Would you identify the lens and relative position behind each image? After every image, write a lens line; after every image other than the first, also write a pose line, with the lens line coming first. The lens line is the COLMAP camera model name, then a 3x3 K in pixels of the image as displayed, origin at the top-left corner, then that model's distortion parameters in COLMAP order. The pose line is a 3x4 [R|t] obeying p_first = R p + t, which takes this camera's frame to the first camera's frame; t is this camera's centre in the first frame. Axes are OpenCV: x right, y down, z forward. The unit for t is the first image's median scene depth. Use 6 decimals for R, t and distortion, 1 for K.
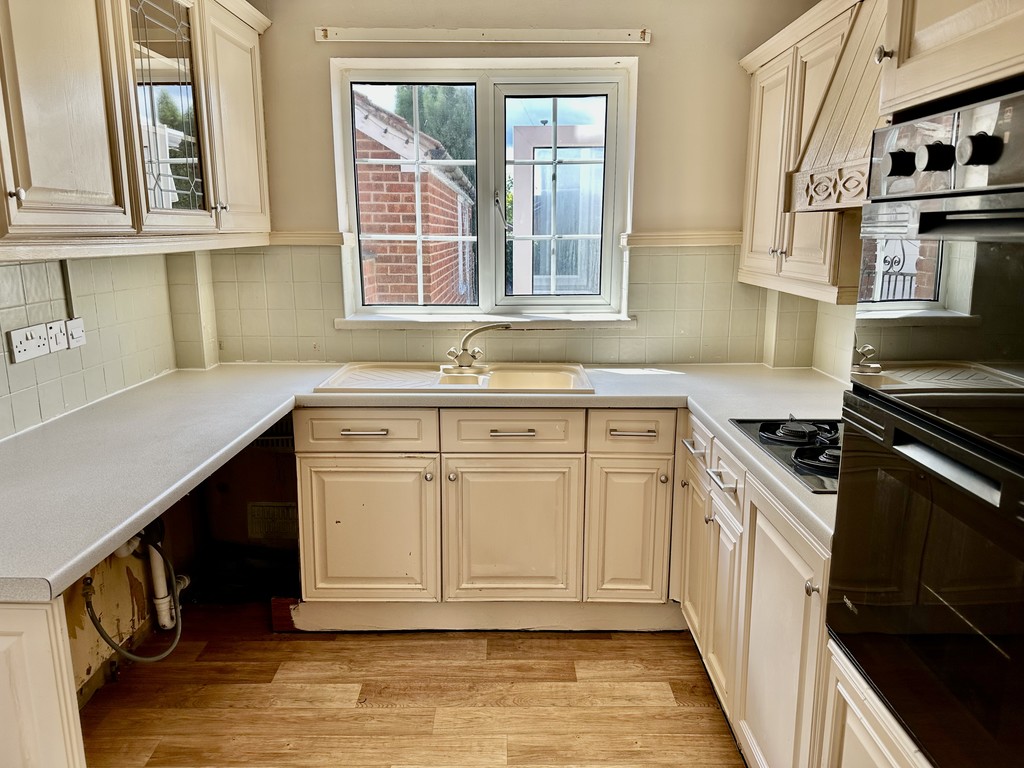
lens RADIAL K [[729.9, 0, 512.2], [0, 729.9, 385.0], [0, 0, 1]] dist [0.054007, -0.022601]
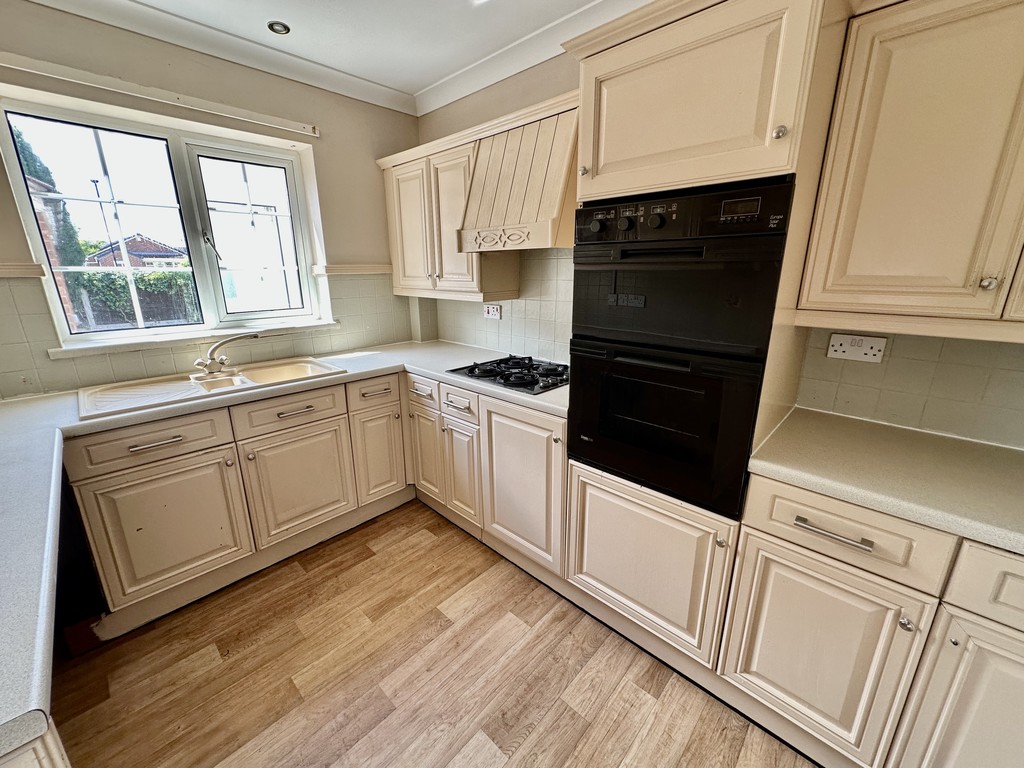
lens RADIAL K [[408.4, 0, 513.4], [0, 408.4, 382.5], [0, 0, 1]] dist [-0.001696, 0.001525]
pose [[0.685559, -0.197339, 0.700761, -0.241304], [0.153386, 0.980107, 0.125946, -0.021293], [-0.711675, 0.021144, 0.702191, 0.164696]]
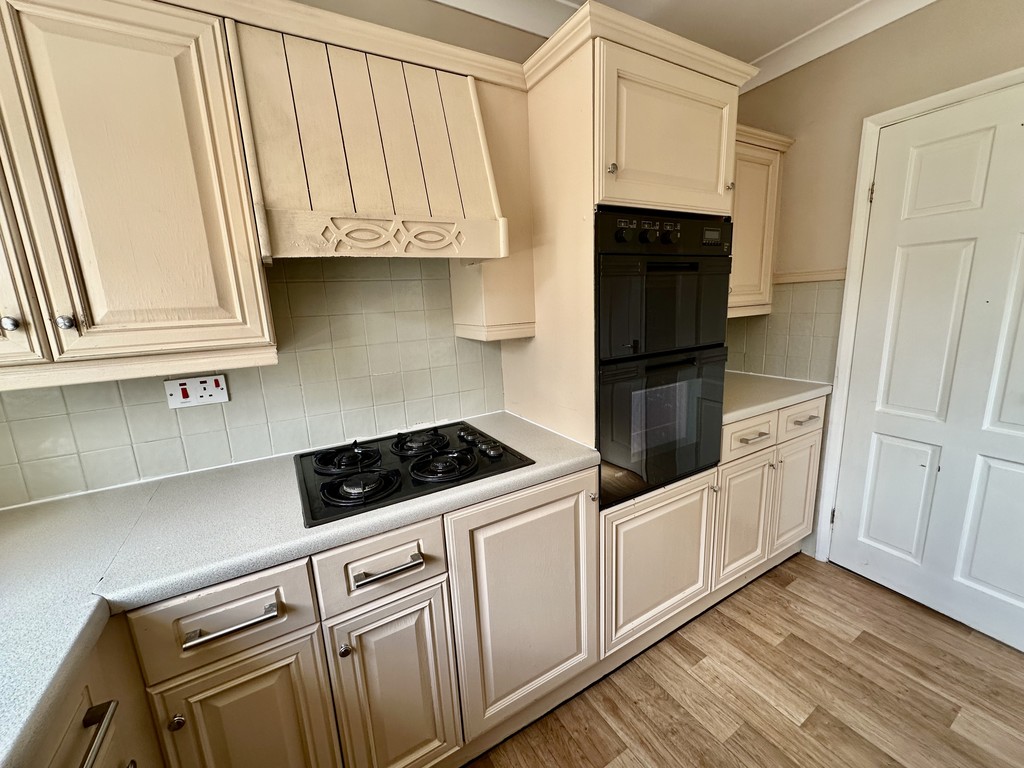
lens RADIAL K [[408.4, 0, 515.7], [0, 408.4, 381.7], [0, 0, 1]] dist [-0.001696, 0.001525]
pose [[-0.507838, -0.146718, 0.848866, -0.124372], [0.222138, 0.929762, 0.293594, -0.141699], [-0.832319, 0.337664, -0.439577, 0.808882]]
